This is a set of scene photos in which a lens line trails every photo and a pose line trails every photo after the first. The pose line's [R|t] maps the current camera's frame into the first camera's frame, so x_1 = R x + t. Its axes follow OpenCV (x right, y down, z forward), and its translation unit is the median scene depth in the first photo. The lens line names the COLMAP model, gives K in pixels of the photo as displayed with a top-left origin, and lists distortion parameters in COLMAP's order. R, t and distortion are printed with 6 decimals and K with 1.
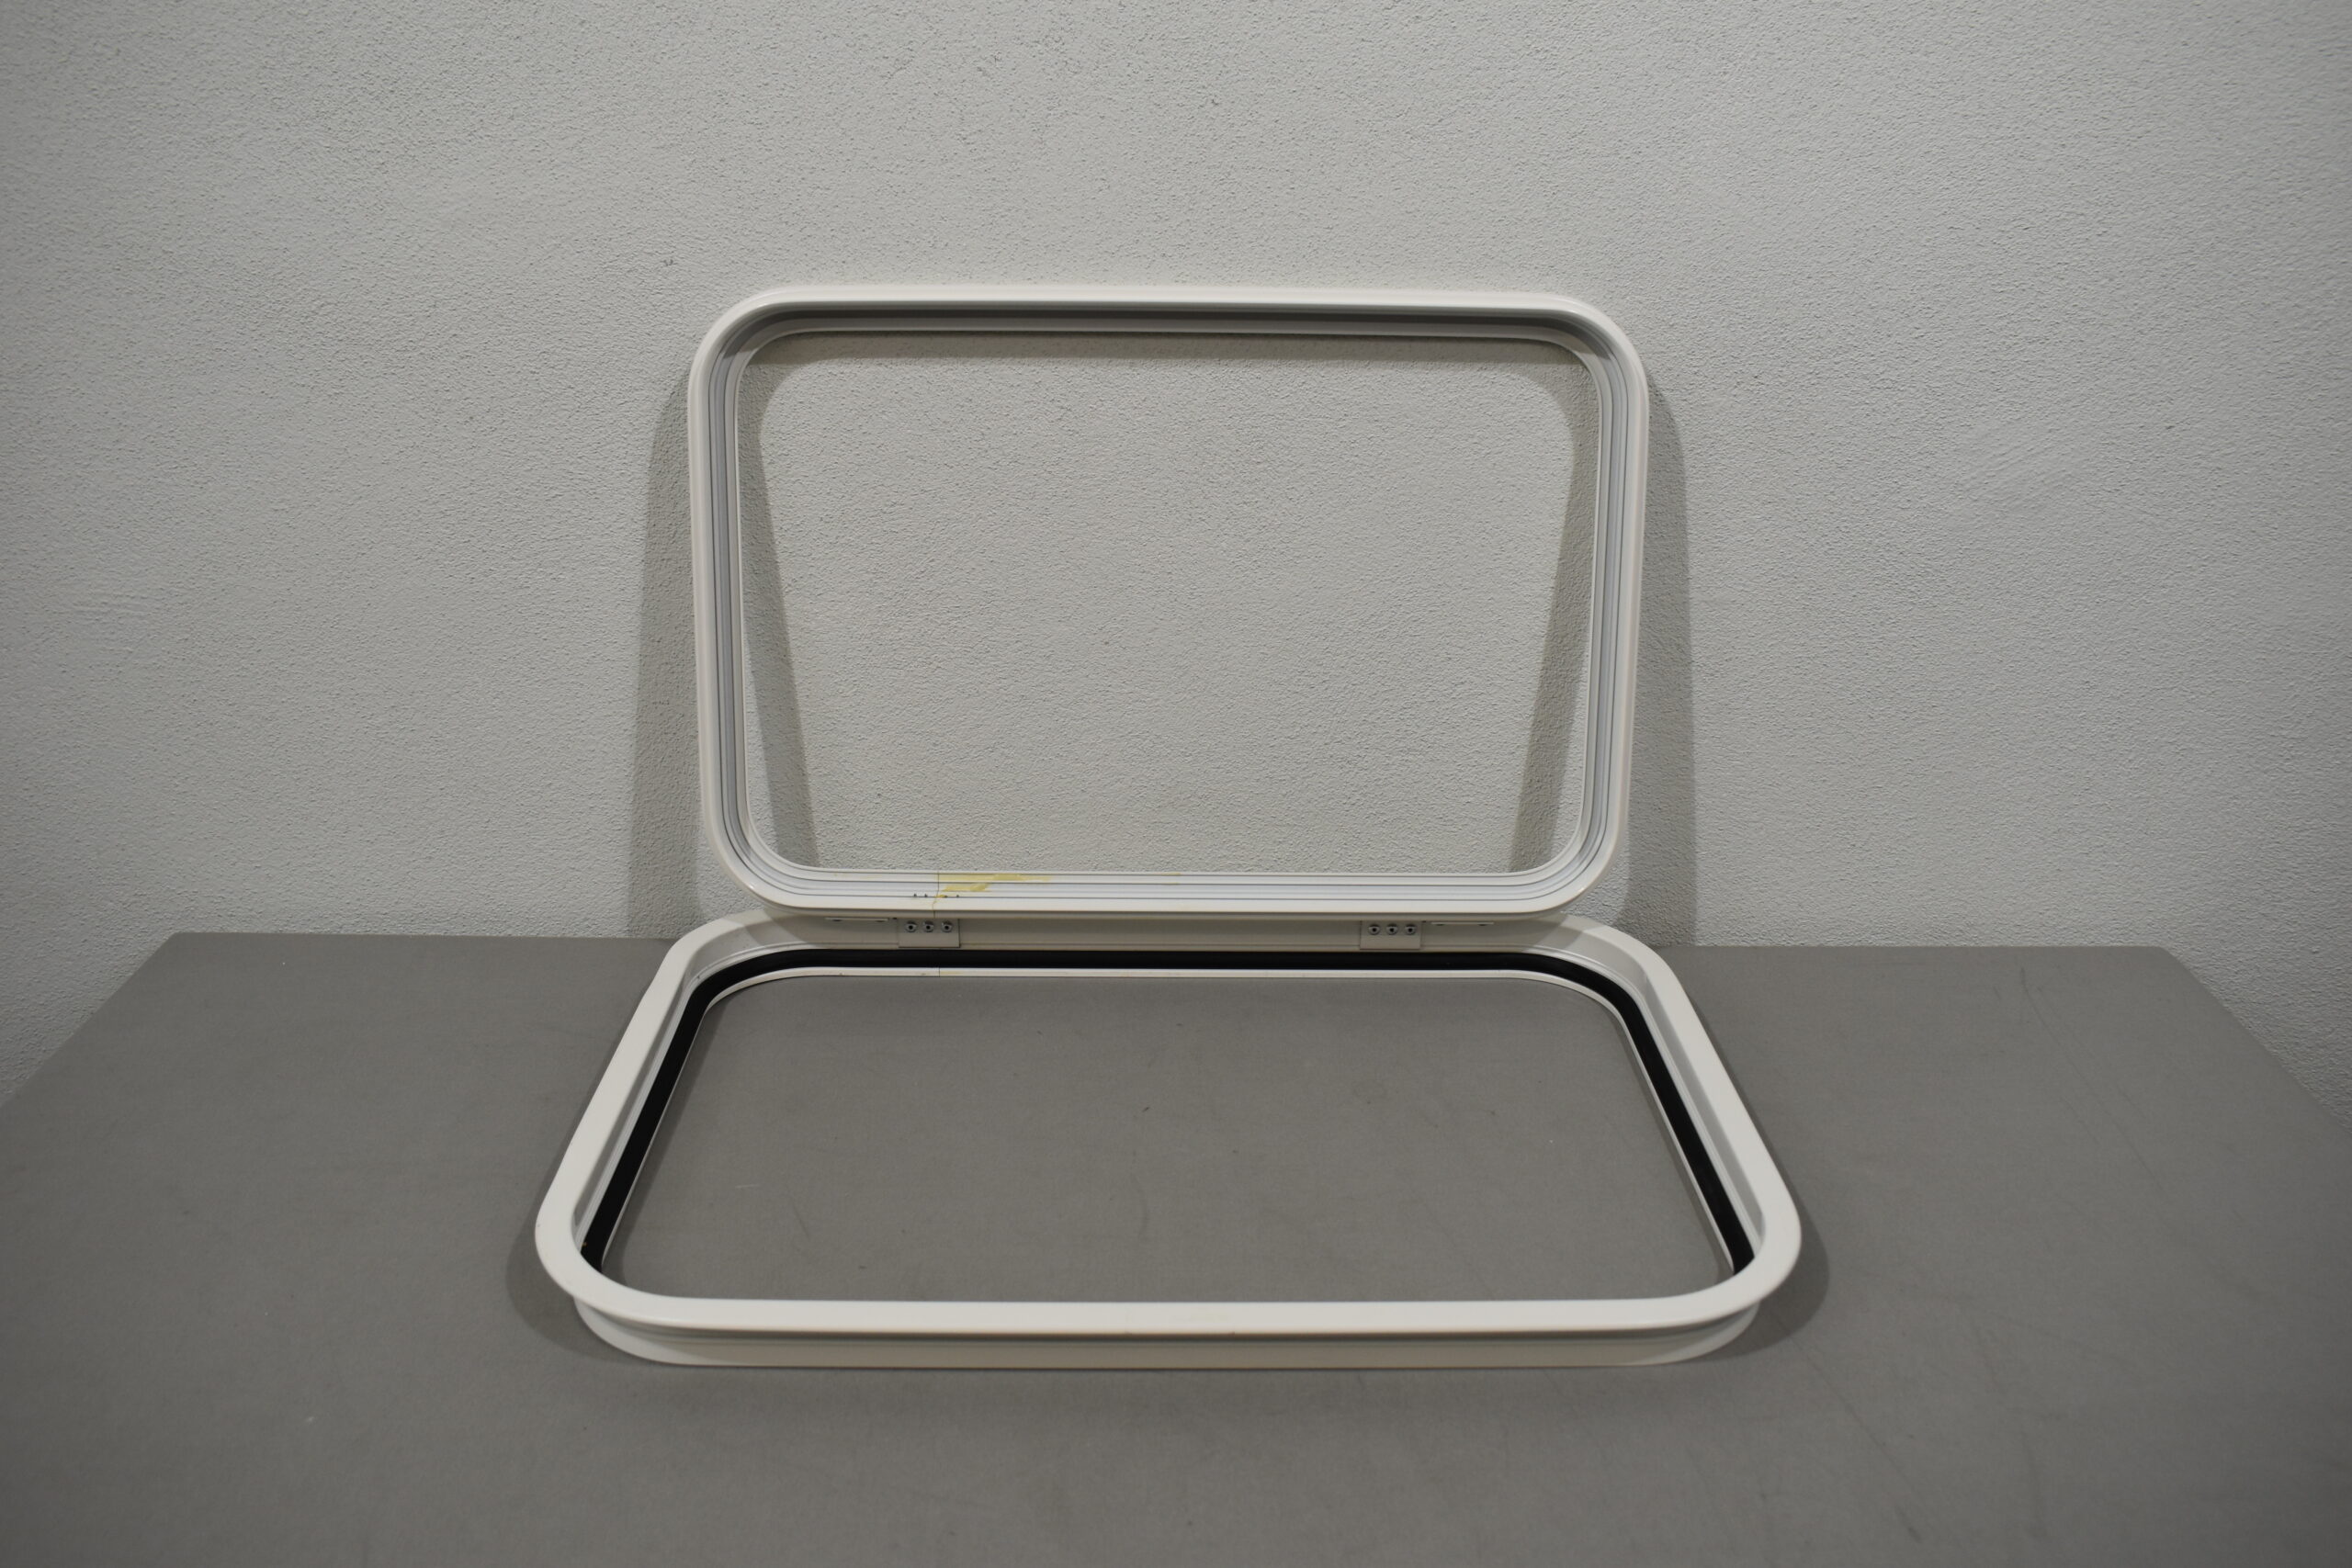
lens RADIAL K [[1984.4, 0, 1176.0], [0, 1984.4, 784.0], [0, 0, 1]] dist [-0.093429, 0.008375]
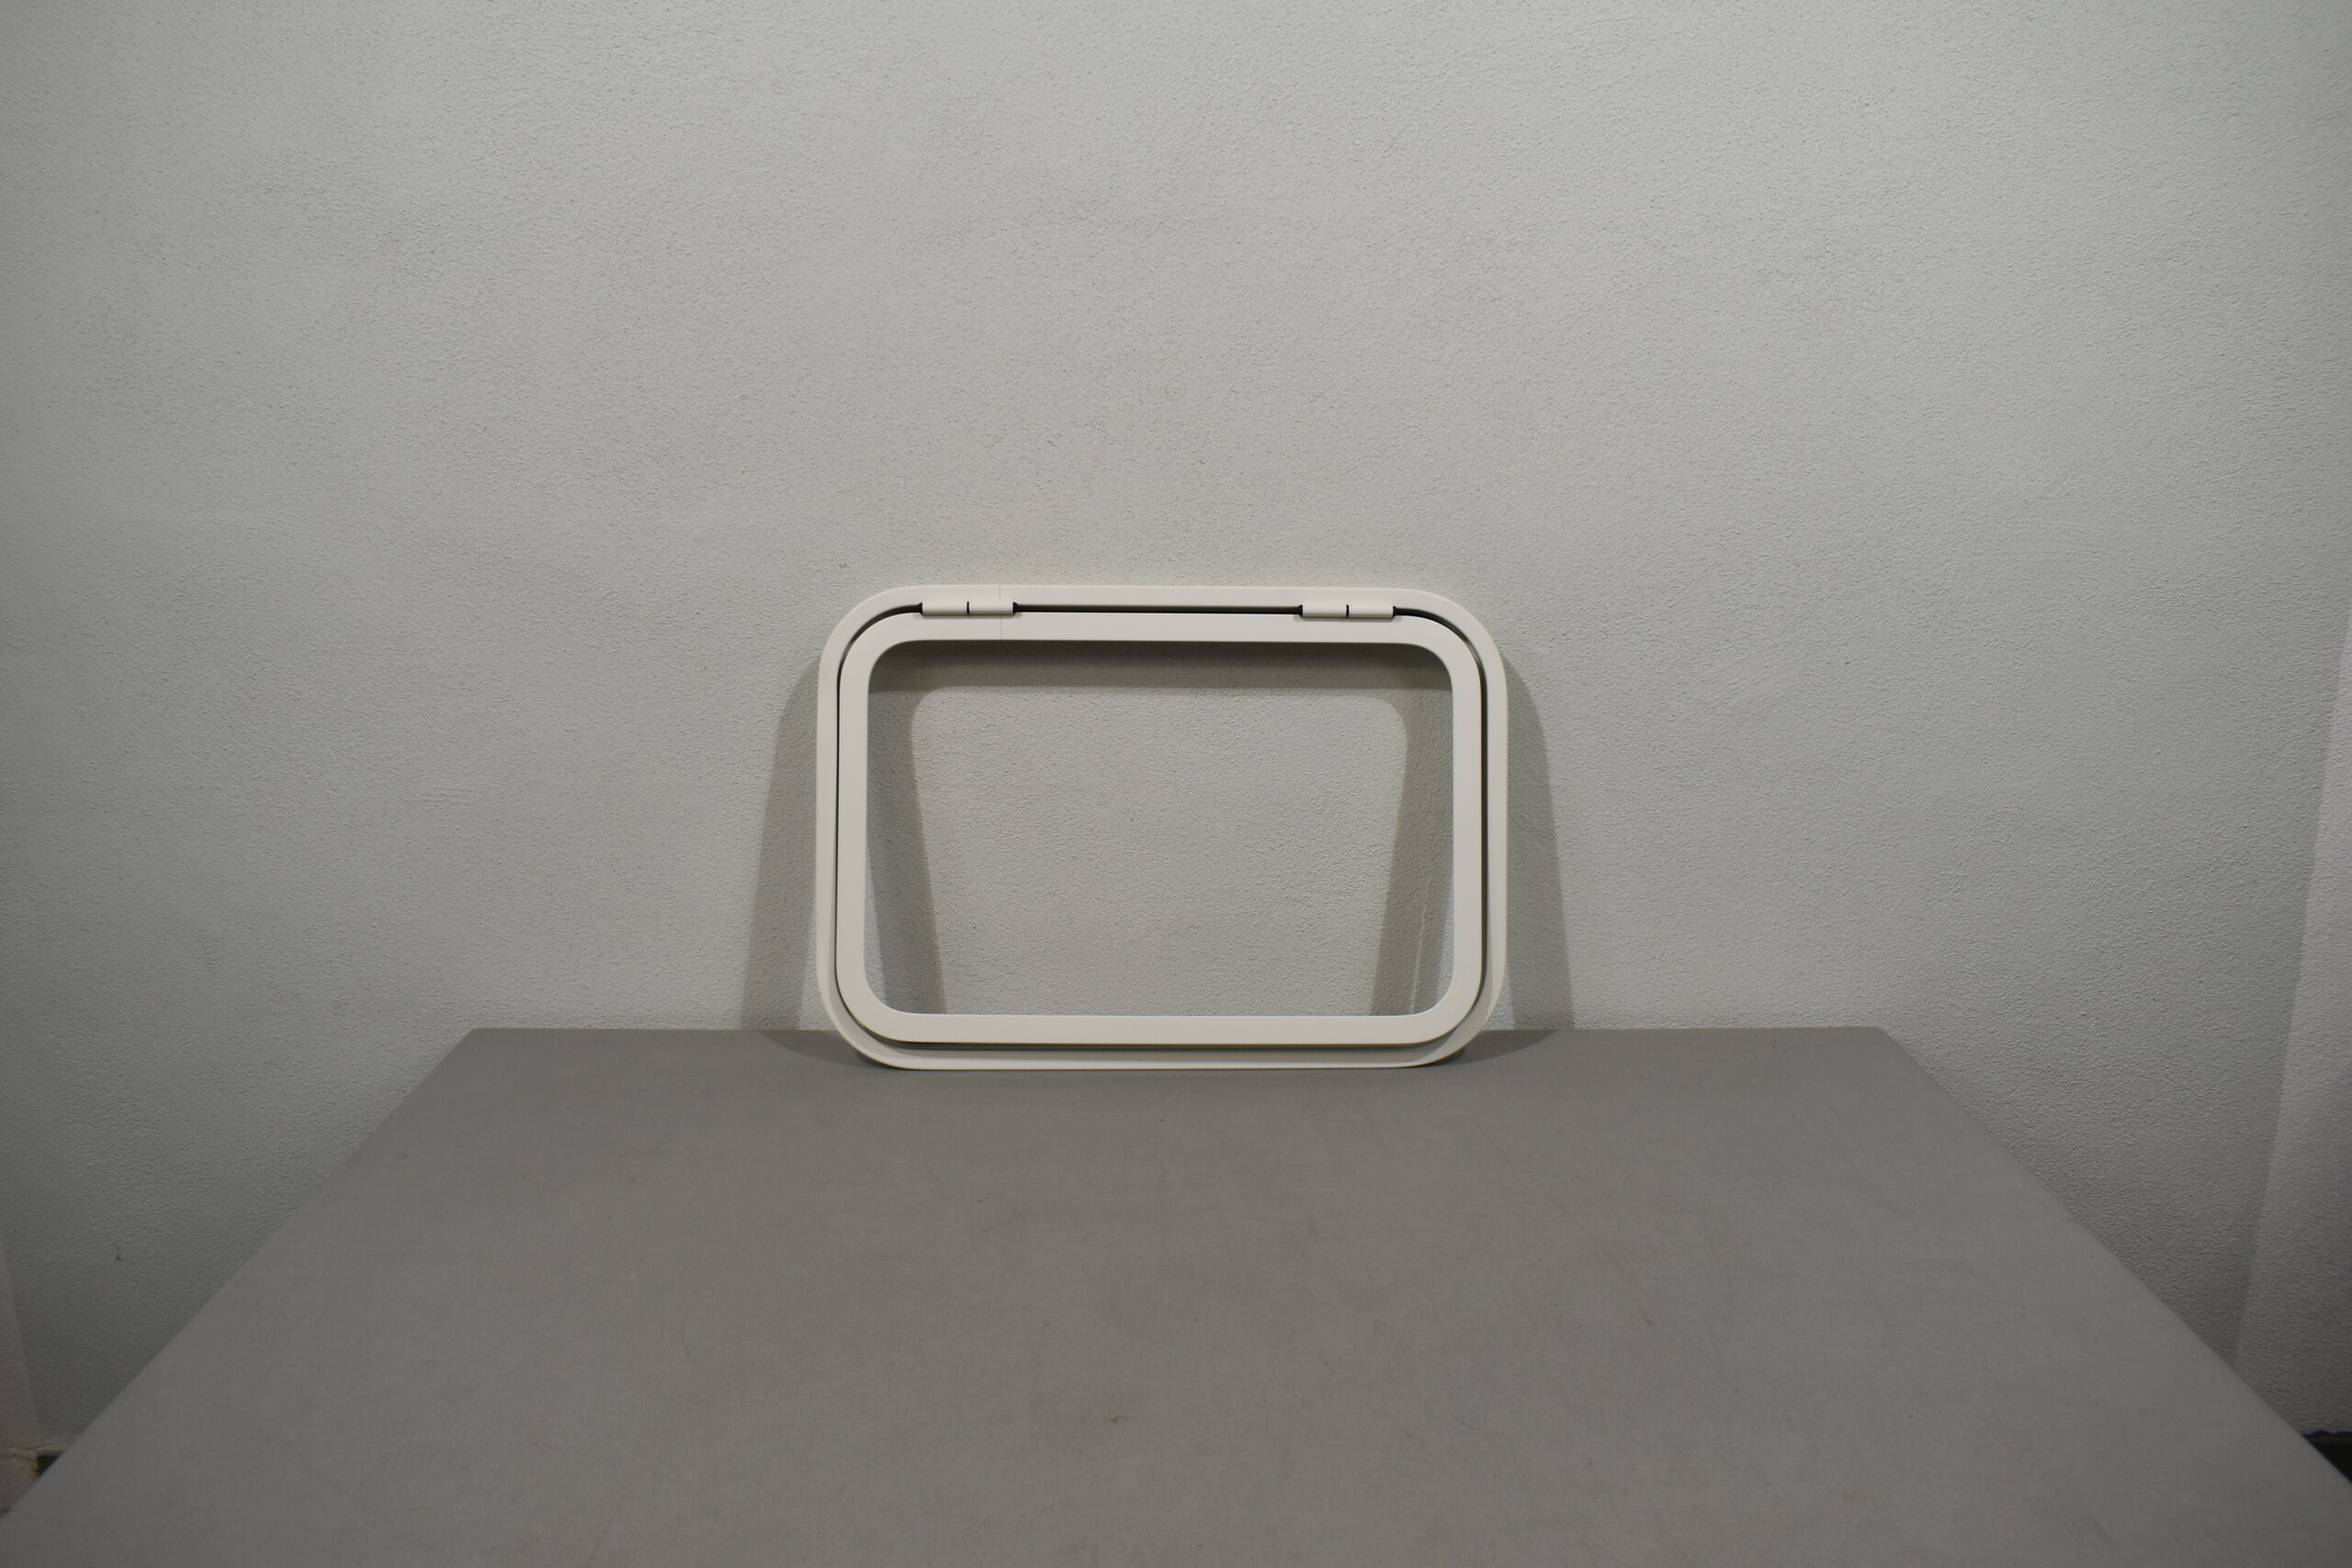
lens RADIAL K [[1848.7, 0, 1171.6], [0, 1848.7, 784.3], [0, 0, 1]] dist [-0.101101, 0.018489]
pose [[0.999962, -0.008692, 0.000970, -0.007043], [0.008738, 0.988495, -0.151000, 0.114425], [0.000353, 0.151003, 0.988533, -0.370275]]
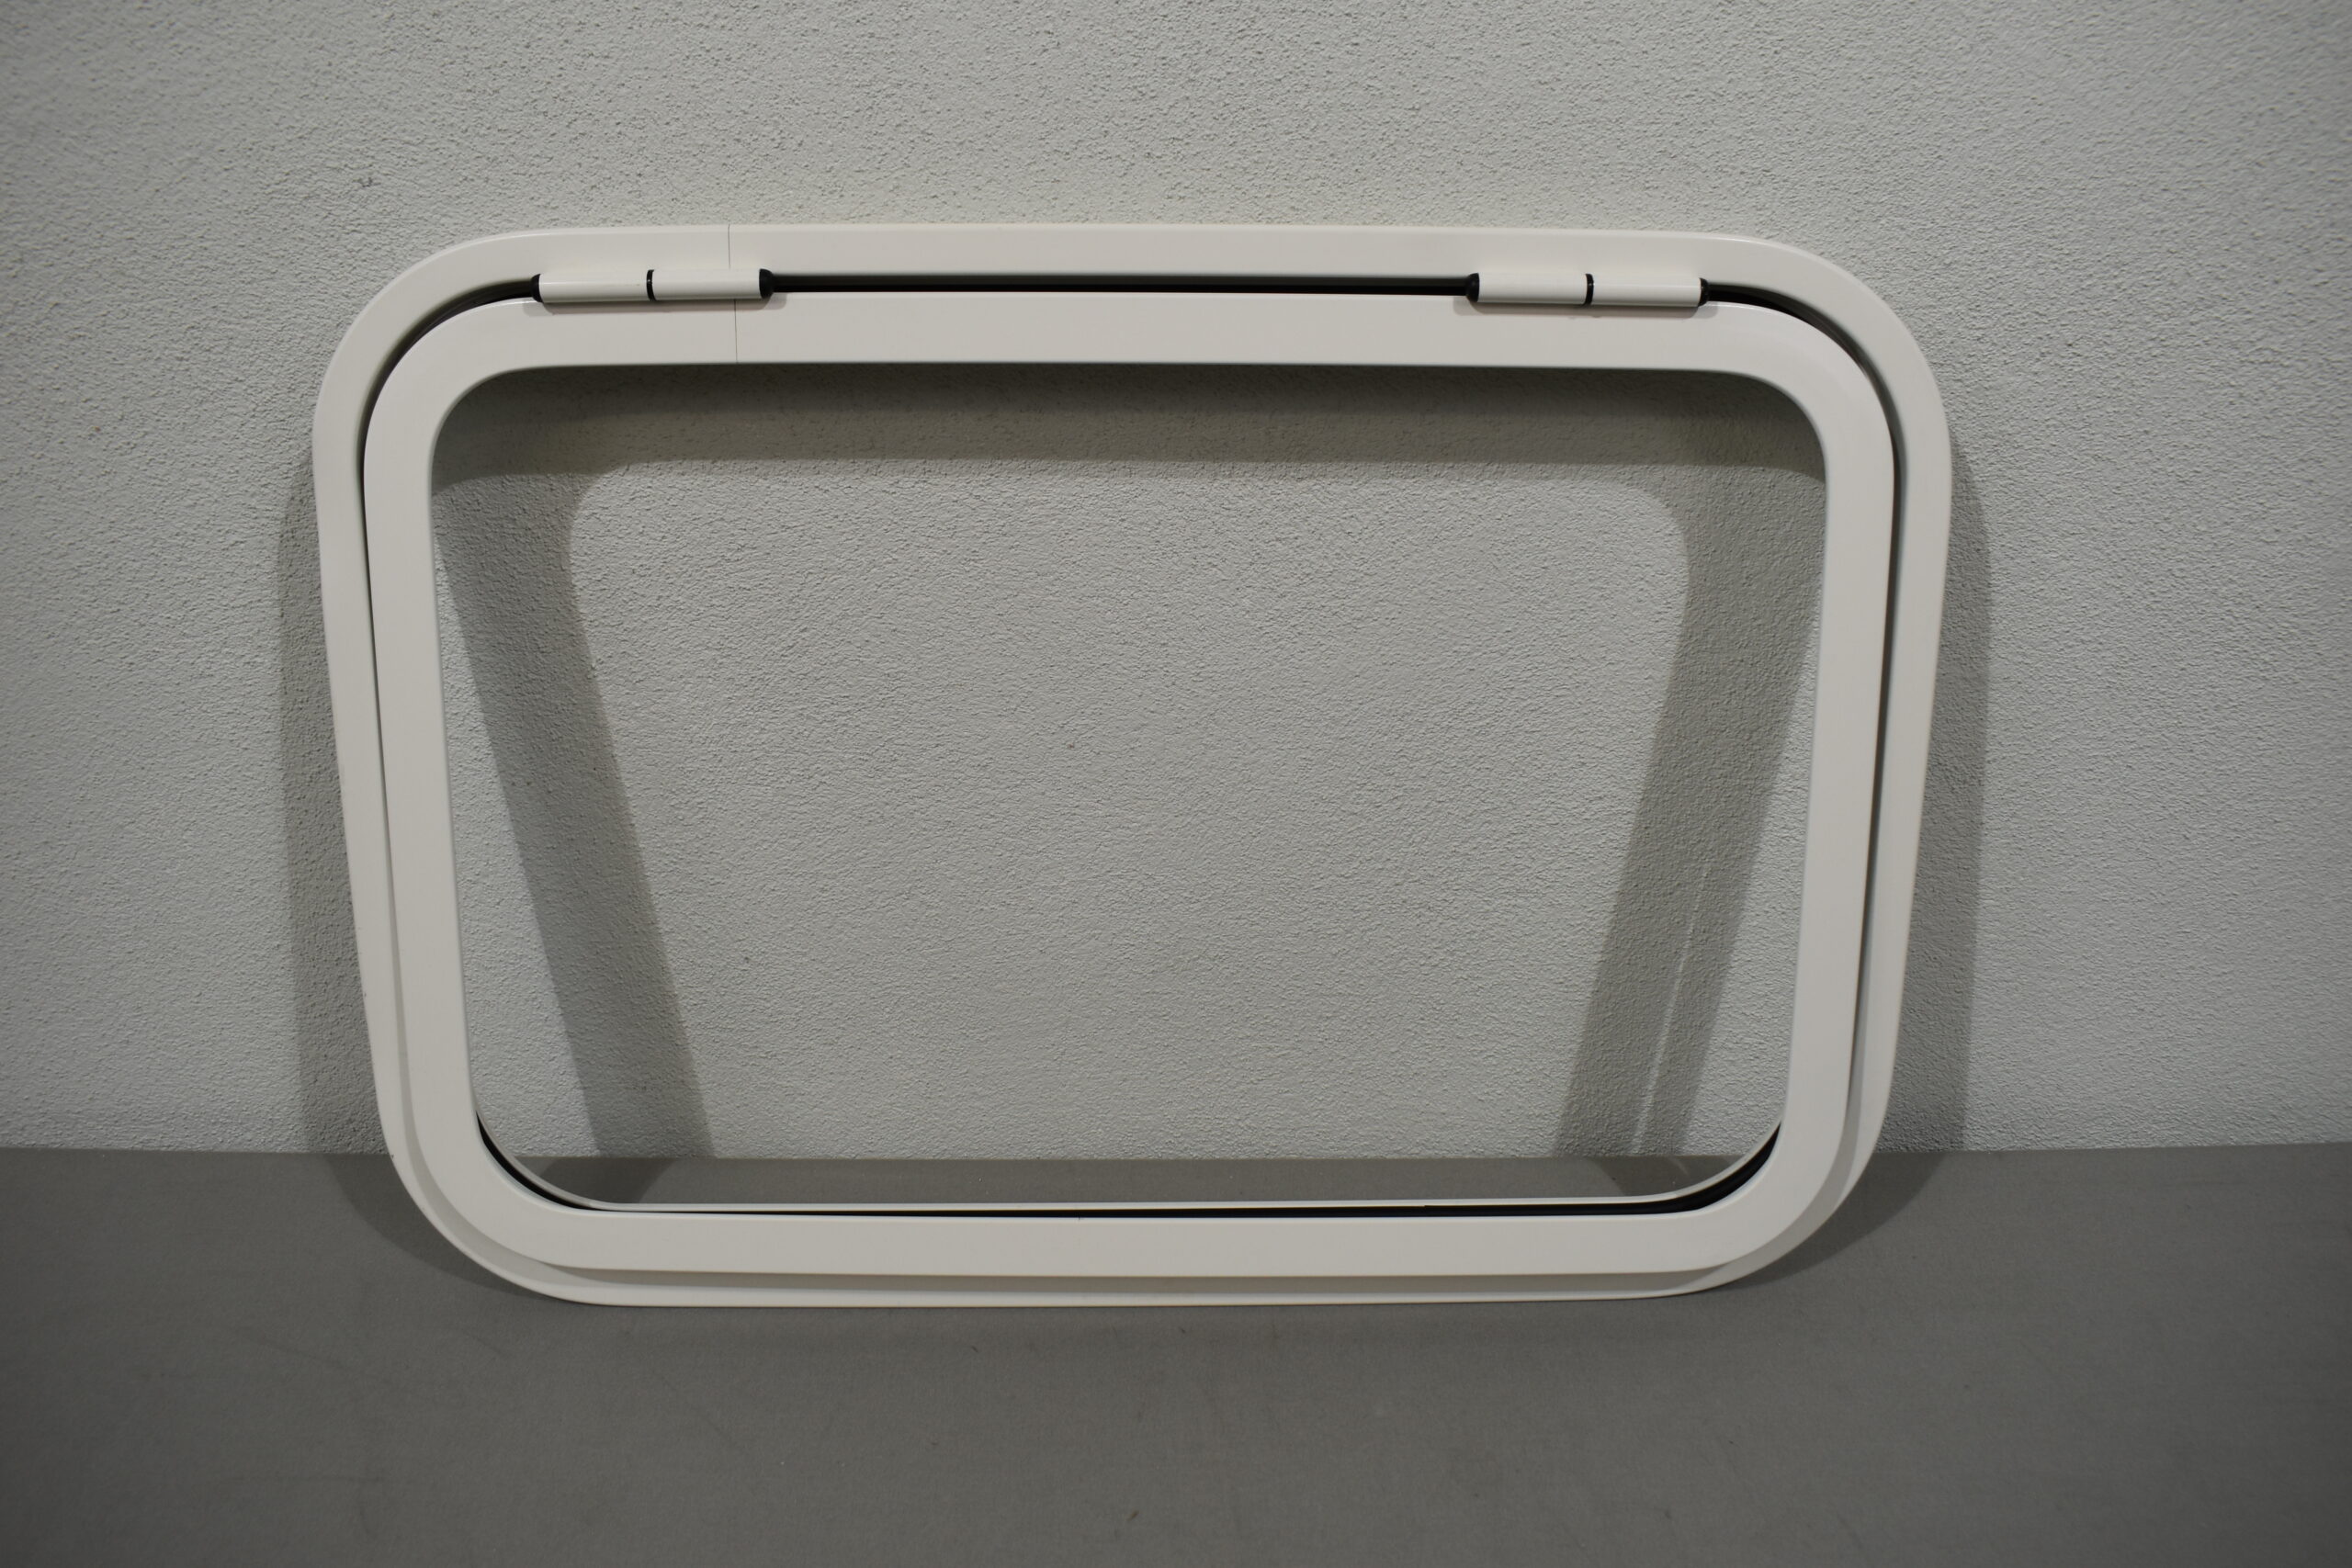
lens RADIAL K [[1848.7, 0, 1171.6], [0, 1848.7, 784.3], [0, 0, 1]] dist [-0.101101, 0.018489]
pose [[0.999941, -0.008865, -0.006246, 0.002789], [0.009313, 0.997077, 0.075832, -0.109909], [0.005555, -0.075885, 0.997101, 0.395162]]
